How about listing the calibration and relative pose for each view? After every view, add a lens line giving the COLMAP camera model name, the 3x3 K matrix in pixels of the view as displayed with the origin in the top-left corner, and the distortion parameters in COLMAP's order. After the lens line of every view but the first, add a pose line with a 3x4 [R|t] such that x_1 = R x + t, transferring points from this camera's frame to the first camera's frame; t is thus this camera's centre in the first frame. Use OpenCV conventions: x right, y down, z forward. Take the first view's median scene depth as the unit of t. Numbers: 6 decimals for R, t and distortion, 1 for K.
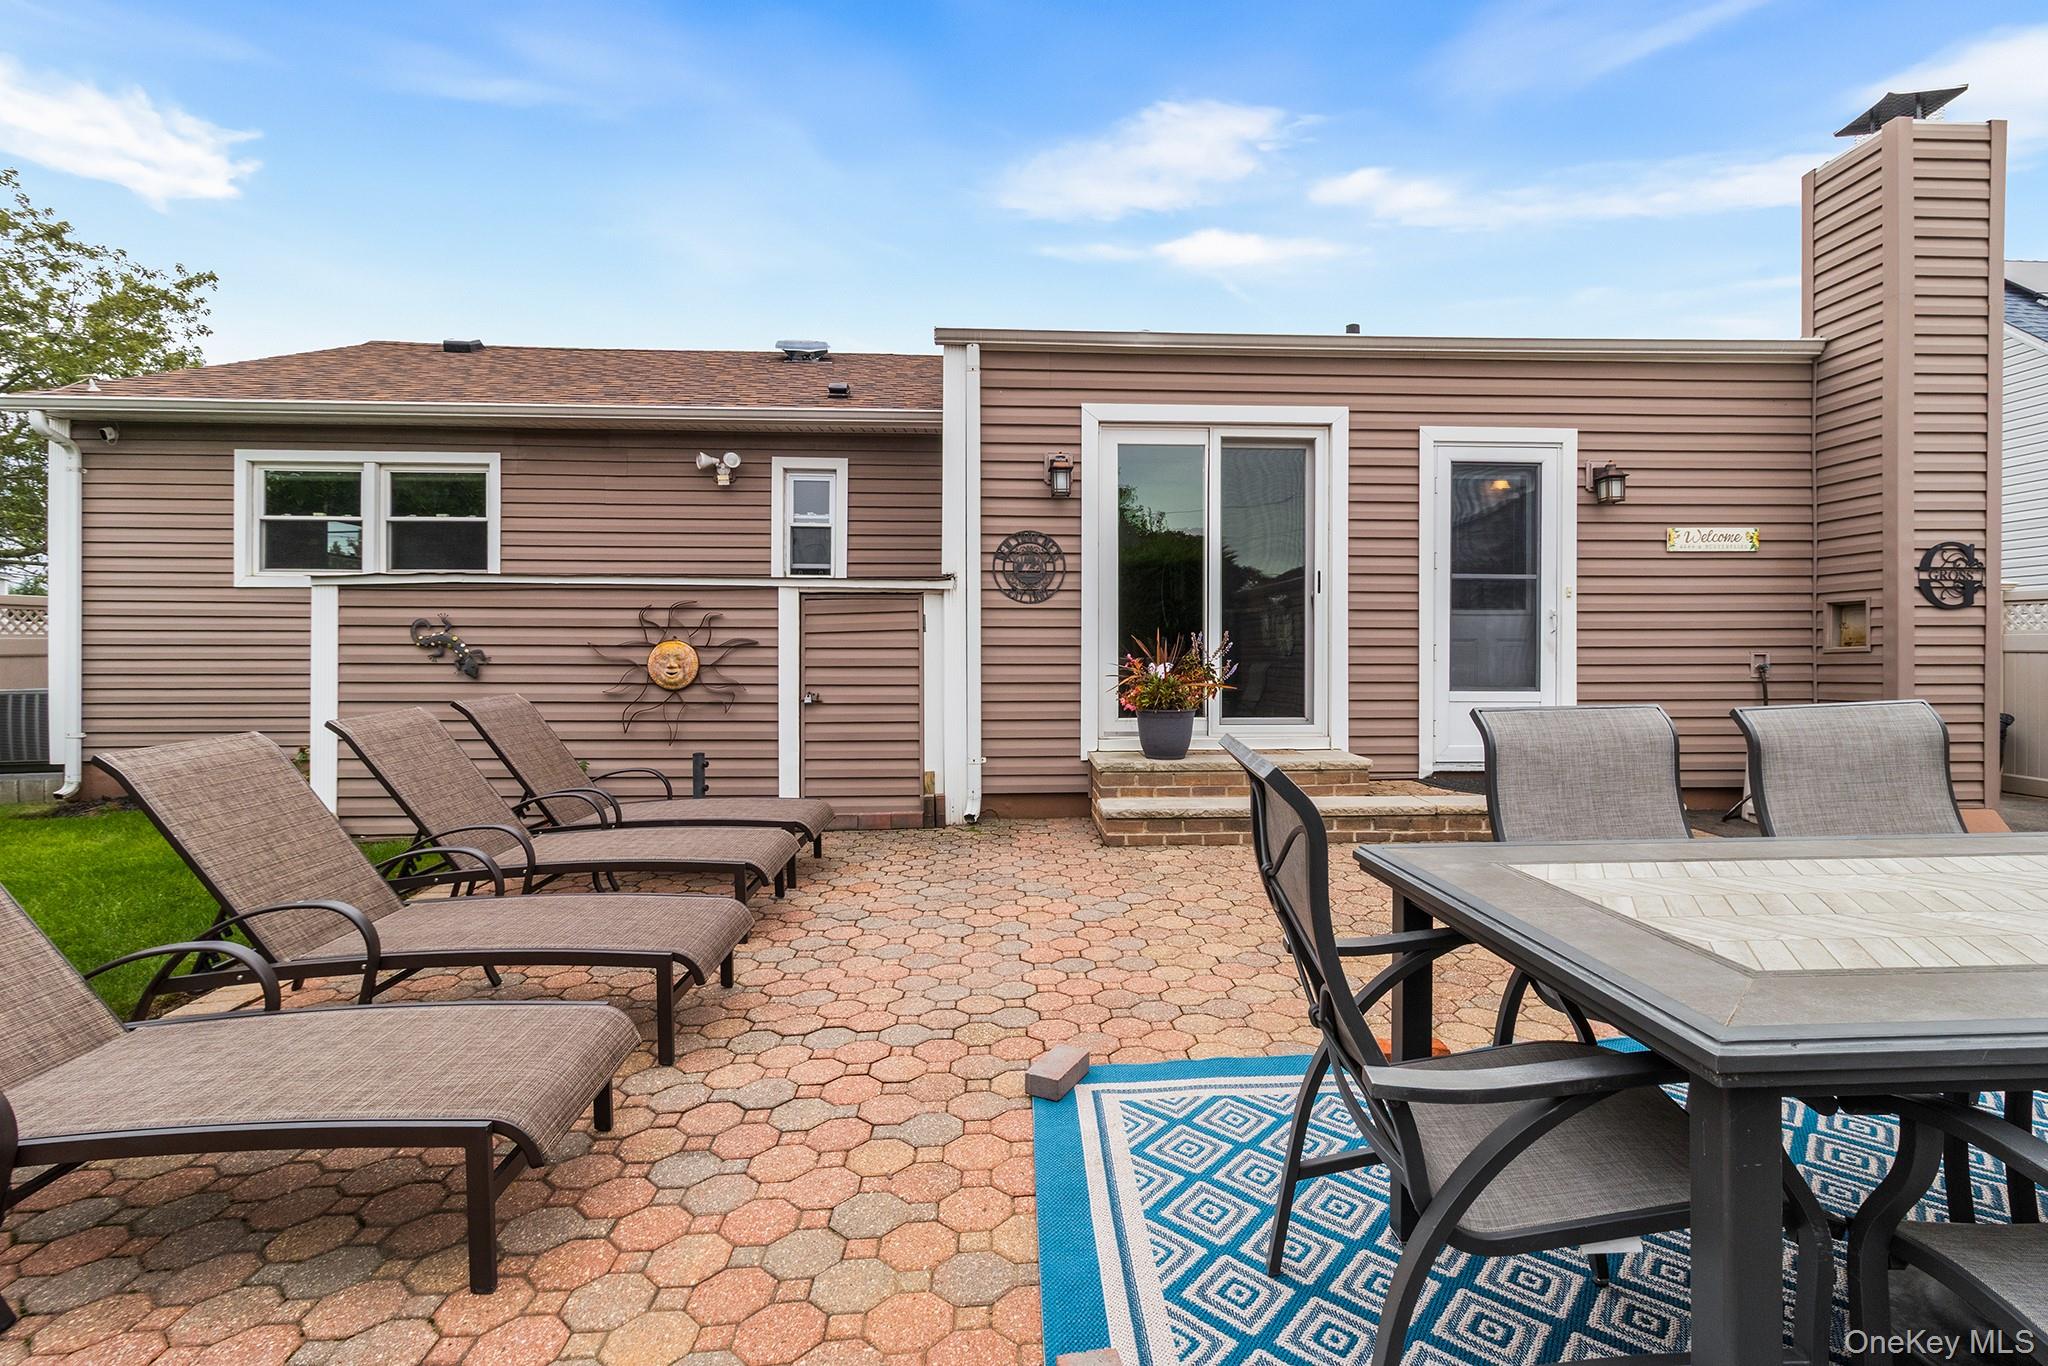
lens RADIAL K [[940.8, 0, 1036.9], [0, 940.8, 674.8], [0, 0, 1]] dist [0.008447, -0.000120]
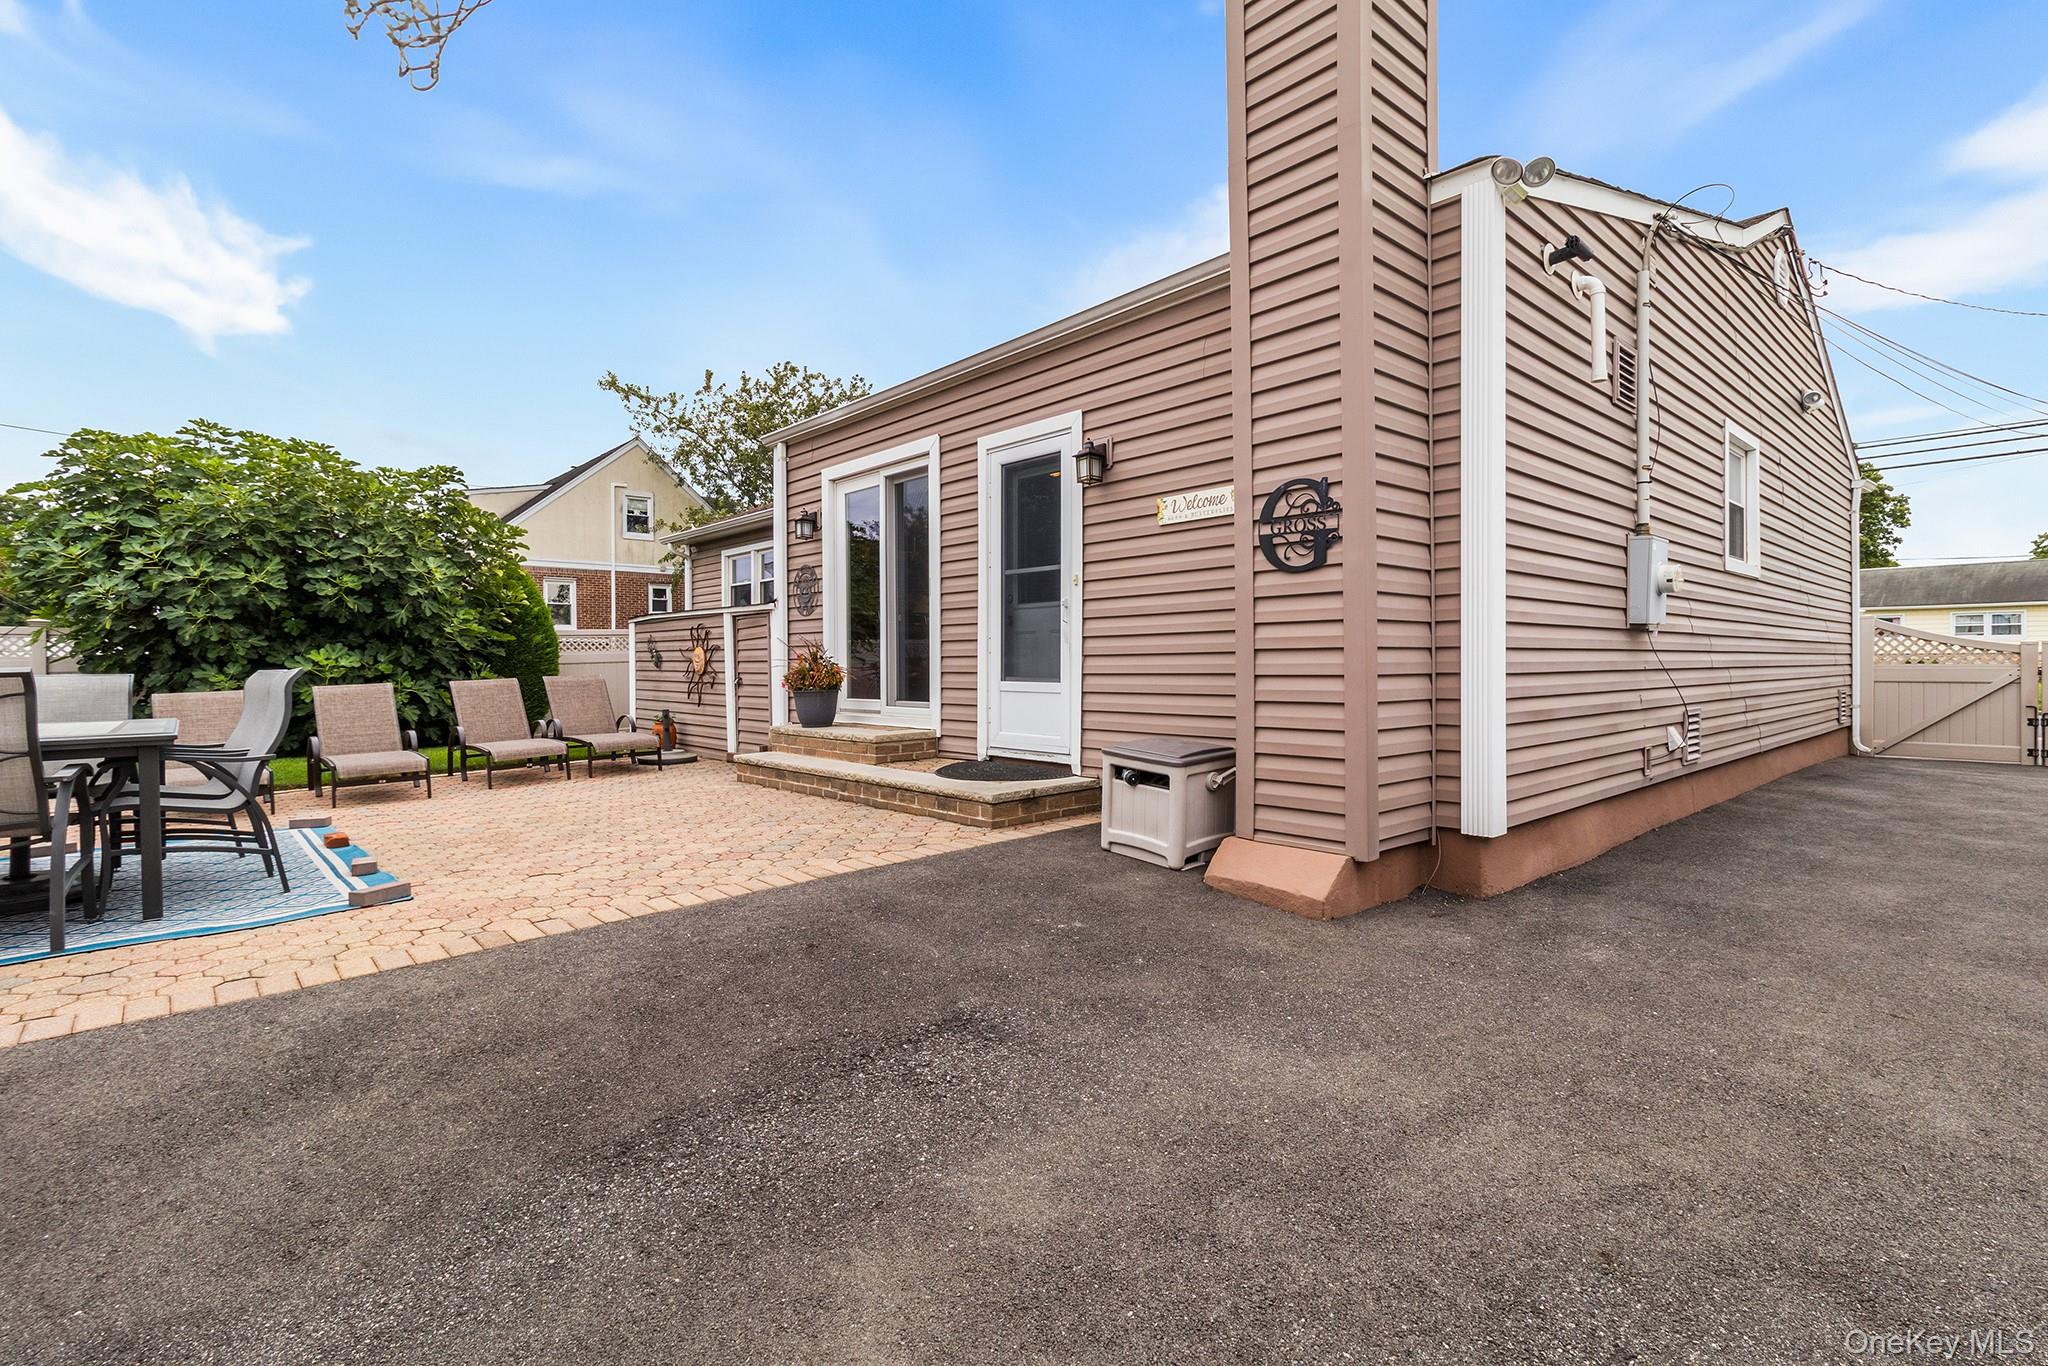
lens RADIAL K [[940.8, 0, 1028.8], [0, 940.8, 675.6], [0, 0, 1]] dist [0.008447, -0.000120]
pose [[0.634831, 0.005690, -0.772630, 1.303078], [-0.012751, 0.999914, -0.003112, 0.013756], [0.772546, 0.011827, 0.634849, 0.360441]]
